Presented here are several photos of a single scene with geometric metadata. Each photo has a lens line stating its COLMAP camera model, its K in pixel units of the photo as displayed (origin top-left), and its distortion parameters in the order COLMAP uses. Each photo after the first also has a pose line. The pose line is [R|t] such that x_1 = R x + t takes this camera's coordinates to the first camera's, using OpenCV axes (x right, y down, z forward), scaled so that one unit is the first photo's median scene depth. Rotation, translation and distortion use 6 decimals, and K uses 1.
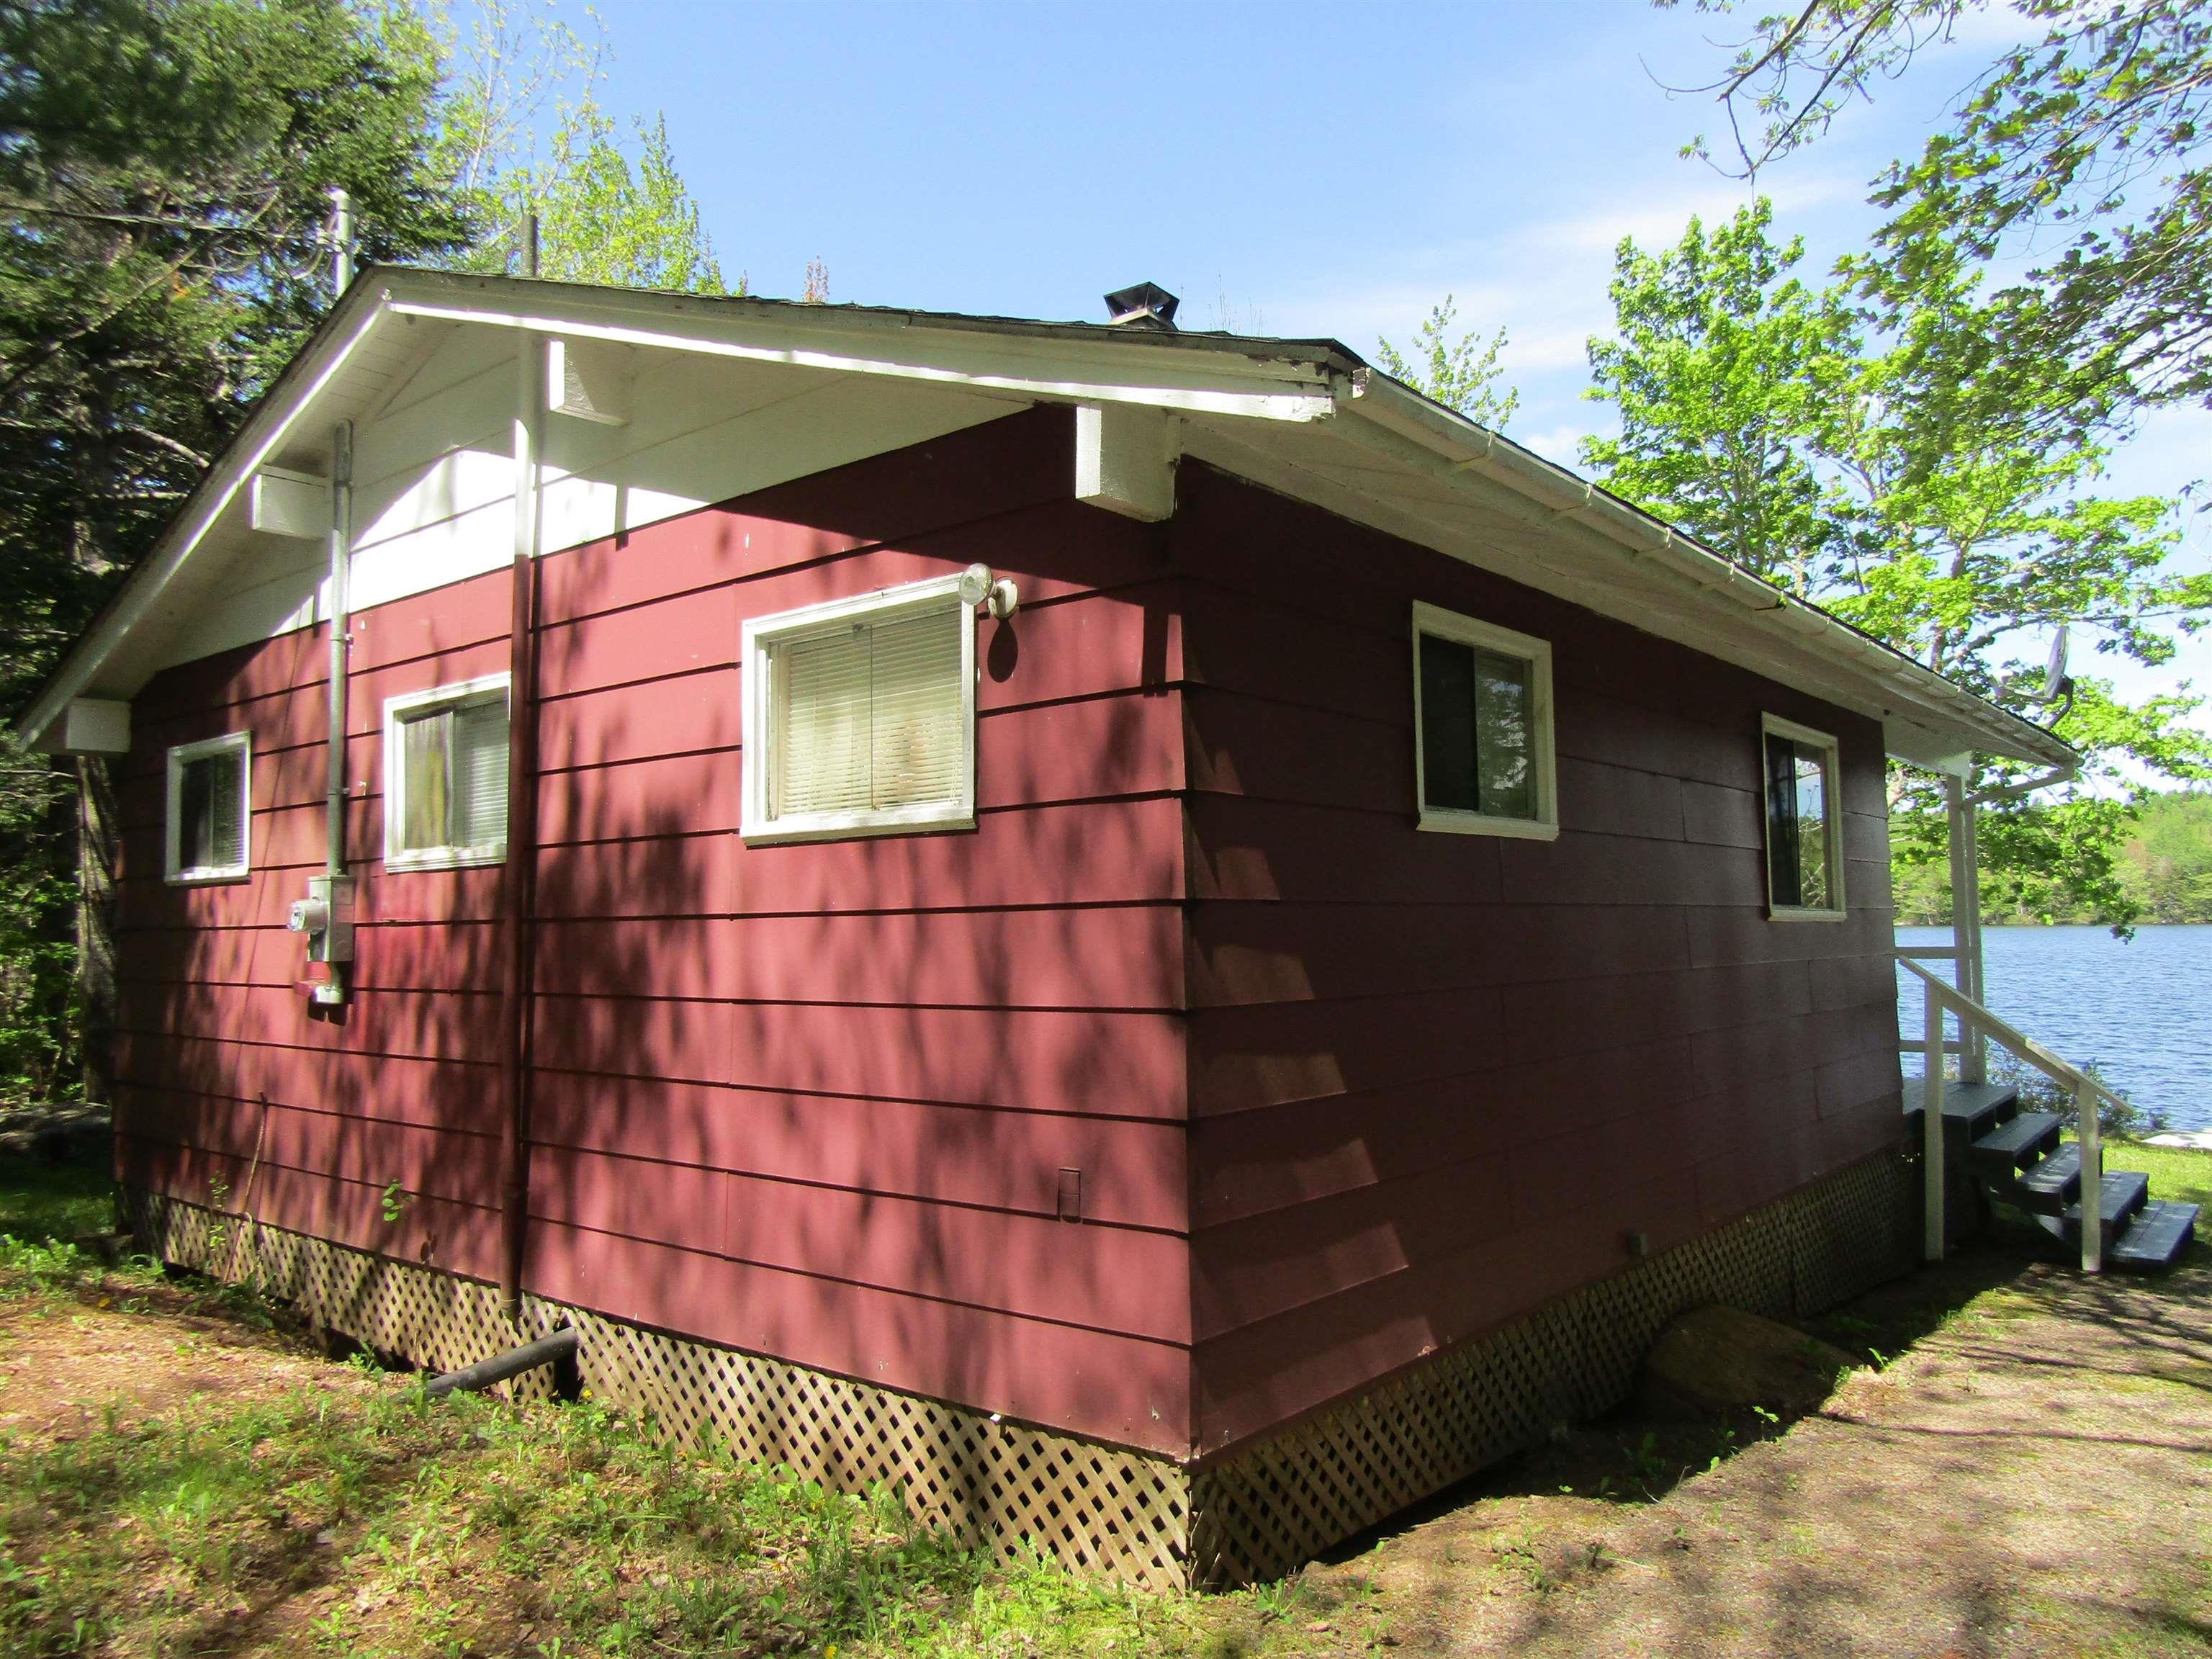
lens RADIAL K [[1571.8, 0, 1106.0], [0, 1571.8, 829.5], [0, 0, 1]] dist [-0.008322, 0.004225]
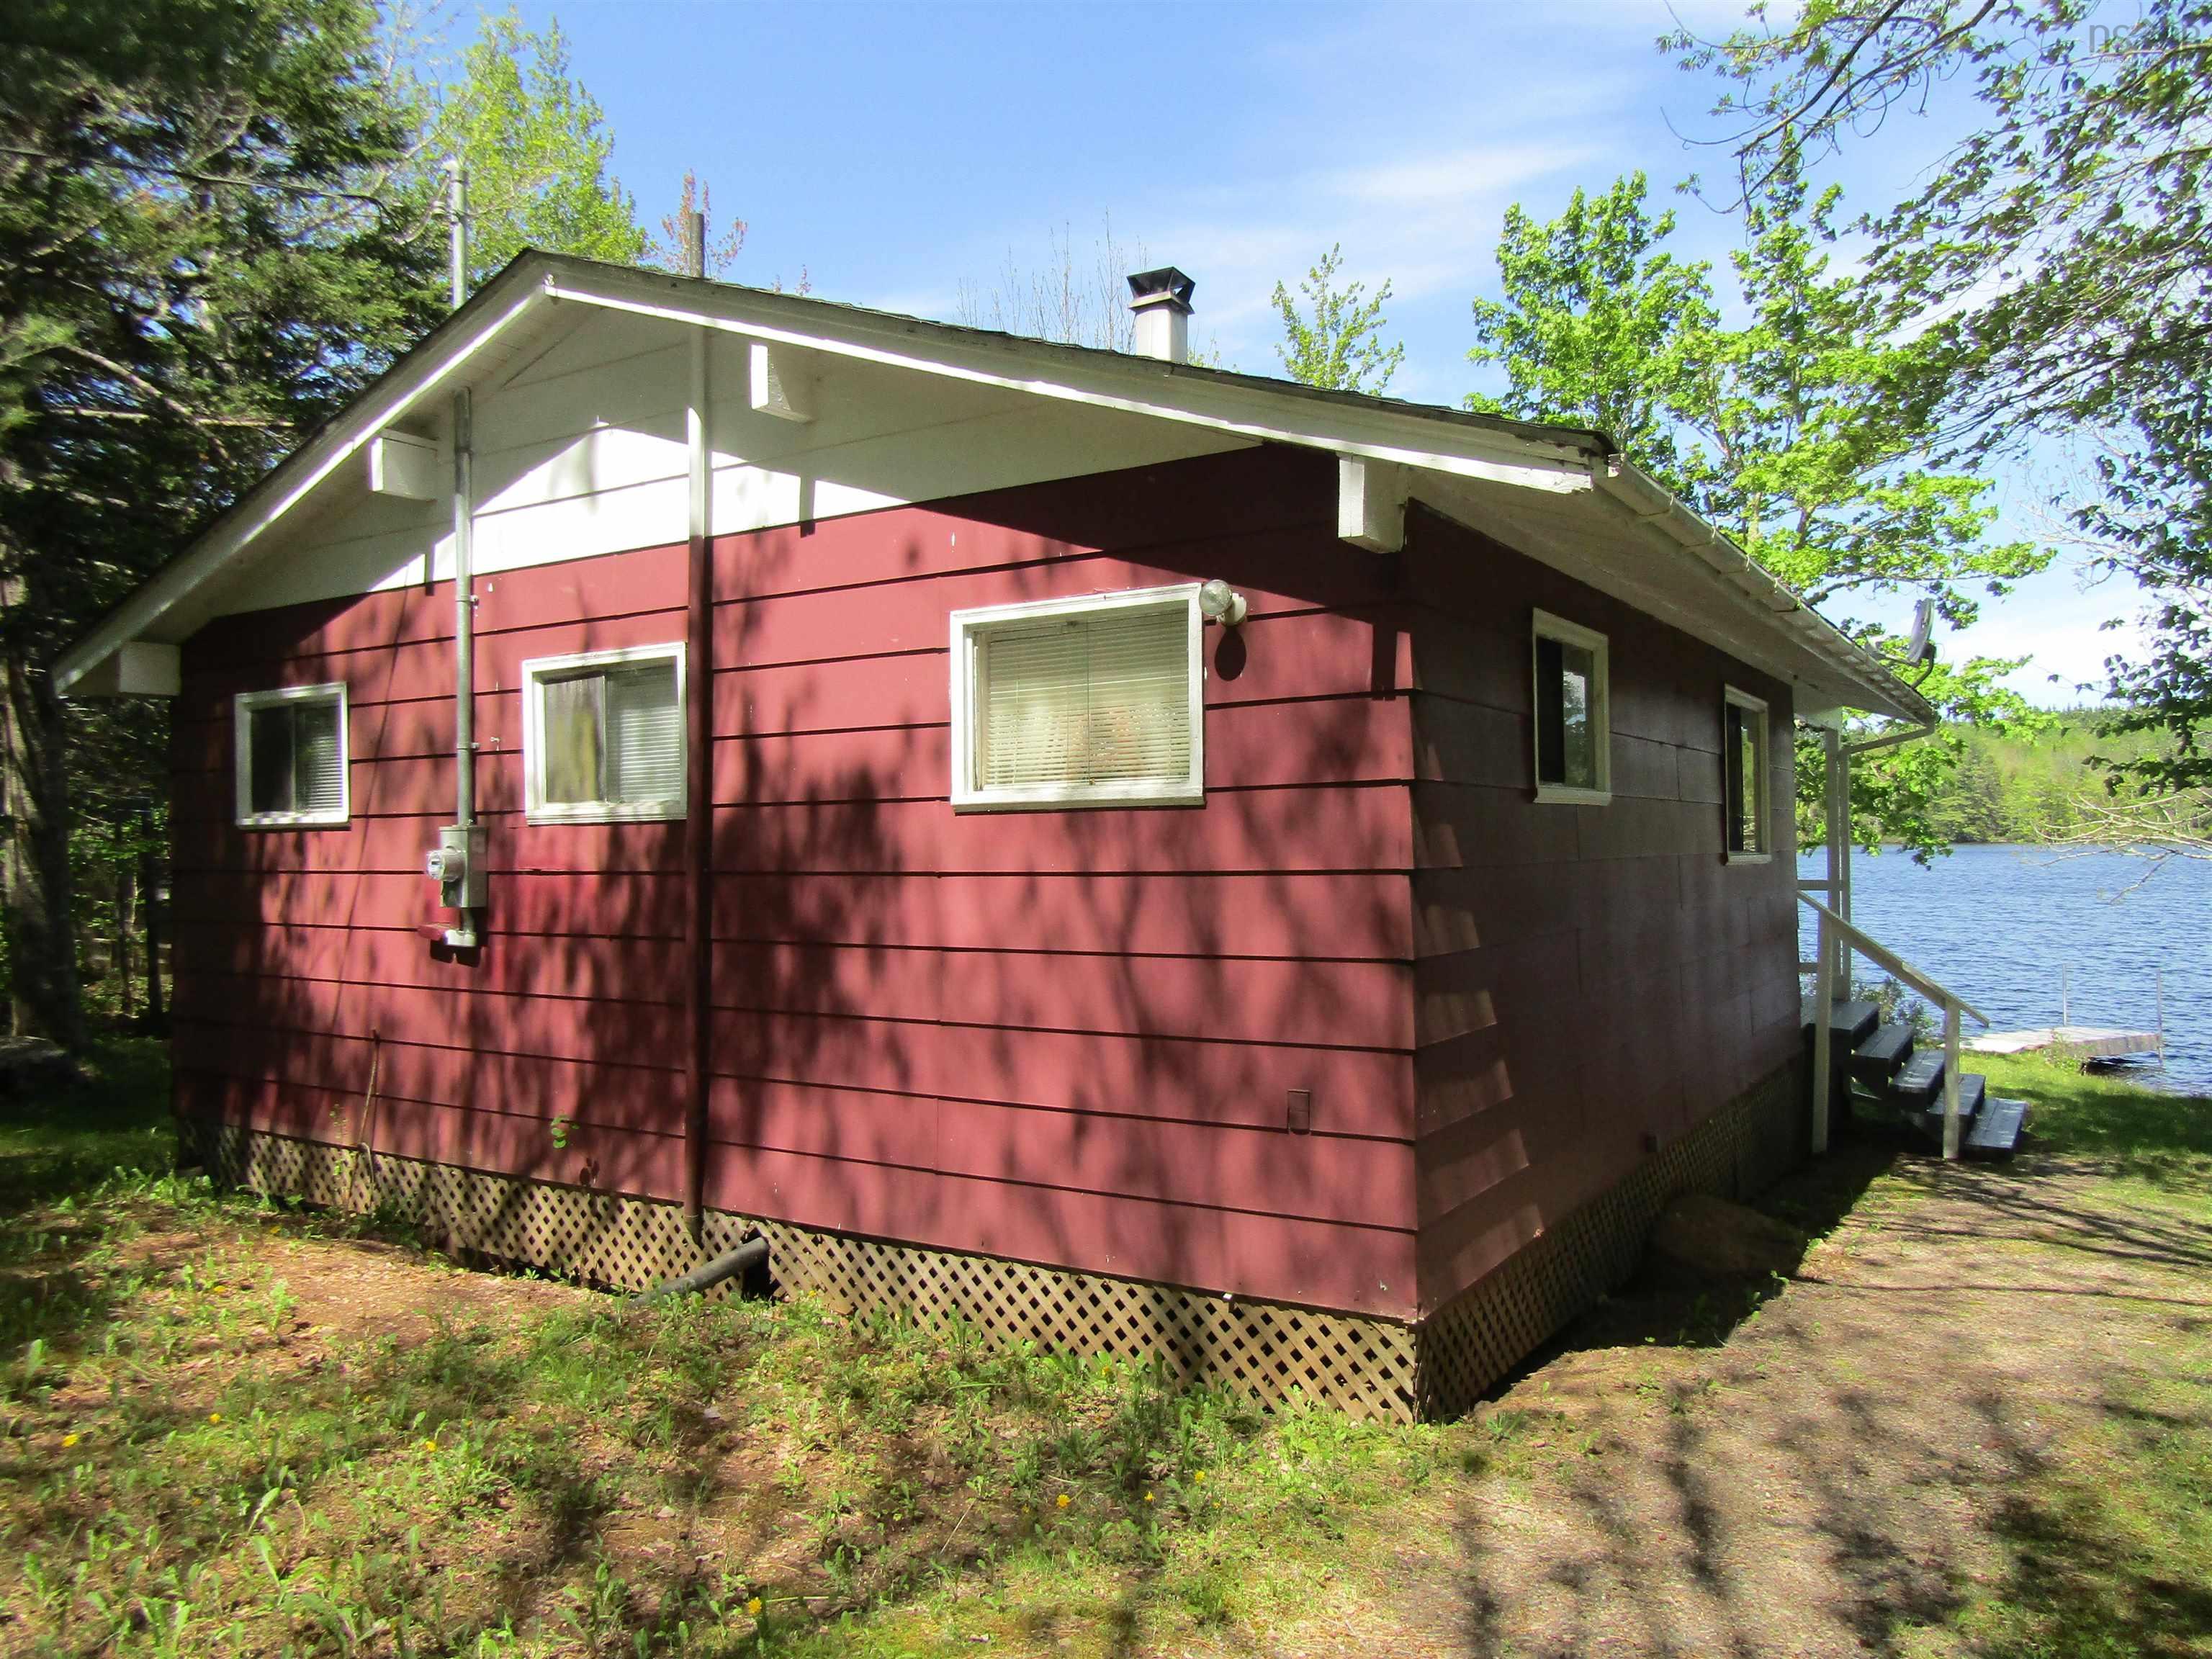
lens RADIAL K [[1571.8, 0, 1106.0], [0, 1571.8, 829.5], [0, 0, 1]] dist [-0.008322, 0.004225]
pose [[0.992184, 0.002609, 0.124753, -0.243533], [-0.009352, 0.998524, 0.053494, -0.035797], [-0.124429, -0.054243, 0.990745, -0.125391]]
